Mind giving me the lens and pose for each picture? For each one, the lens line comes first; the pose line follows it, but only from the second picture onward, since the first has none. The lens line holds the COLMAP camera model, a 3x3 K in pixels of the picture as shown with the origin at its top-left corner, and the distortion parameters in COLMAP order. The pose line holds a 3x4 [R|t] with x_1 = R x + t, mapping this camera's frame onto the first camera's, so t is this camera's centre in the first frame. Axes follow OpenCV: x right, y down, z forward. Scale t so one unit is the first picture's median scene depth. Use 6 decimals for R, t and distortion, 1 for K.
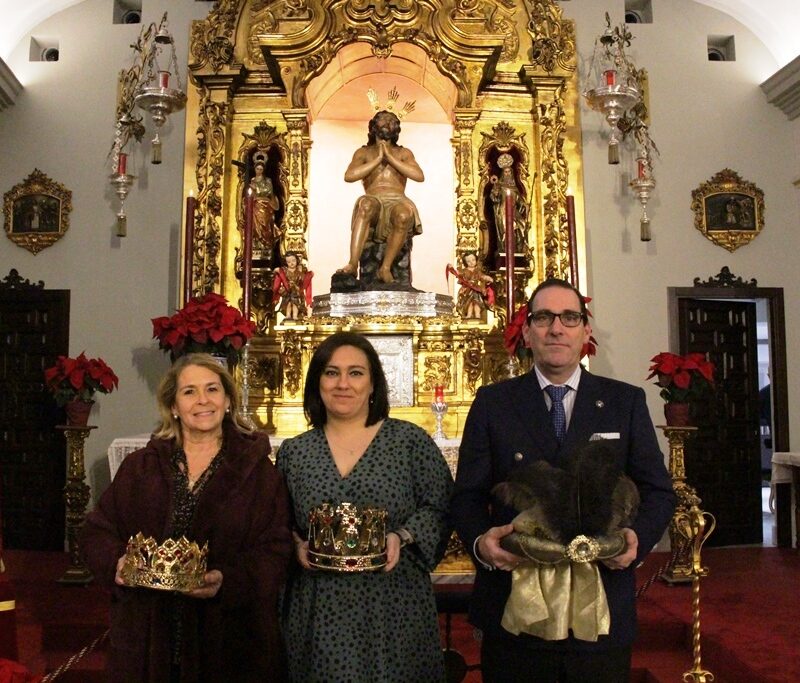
lens RADIAL K [[854.2, 0, 399.1], [0, 854.2, 339.2], [0, 0, 1]] dist [-0.120720, 0.000000]
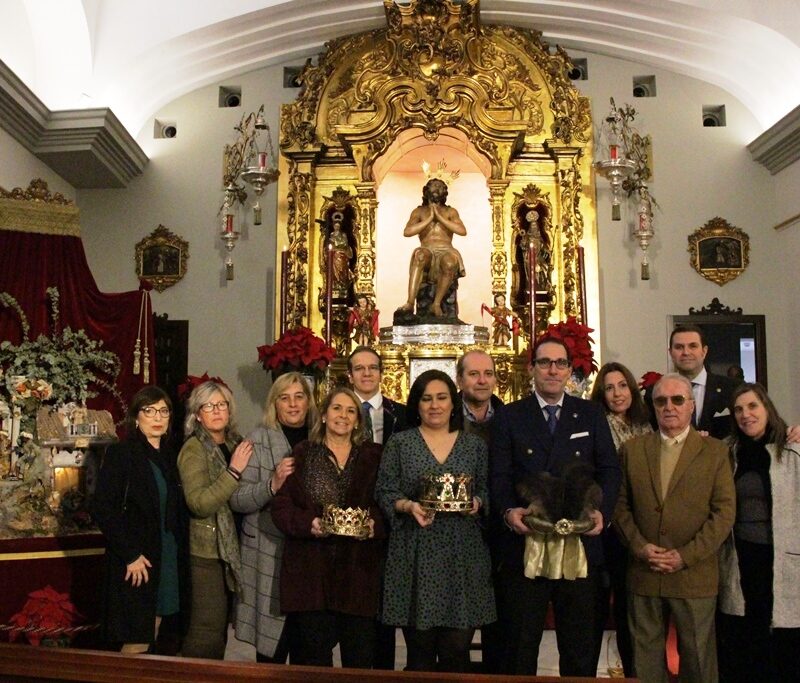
lens RADIAL K [[854.2, 0, 399.9], [0, 854.2, 337.6], [0, 0, 1]] dist [-0.120720, 0.000000]
pose [[0.996666, -0.004374, -0.081476, 0.032611], [0.004298, 0.999990, -0.001114, -0.031256], [0.081480, 0.000760, 0.996675, -0.265401]]
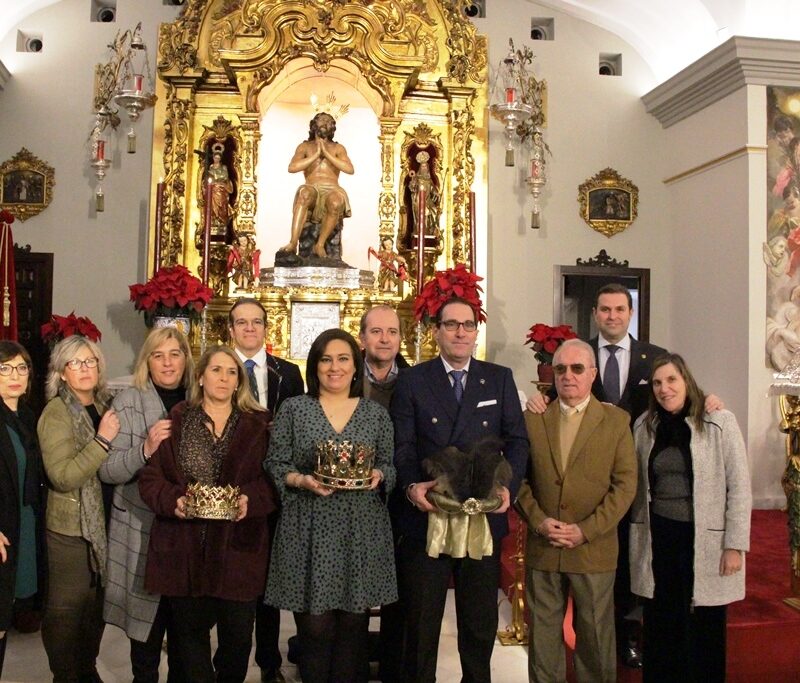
lens RADIAL K [[854.2, 0, 396.1], [0, 854.2, 333.7], [0, 0, 1]] dist [-0.120720, 0.000000]
pose [[0.997611, 0.025252, 0.064302, 0.016346], [-0.029677, 0.997188, 0.068816, -0.042767], [-0.062383, -0.070560, 0.995555, -0.217613]]
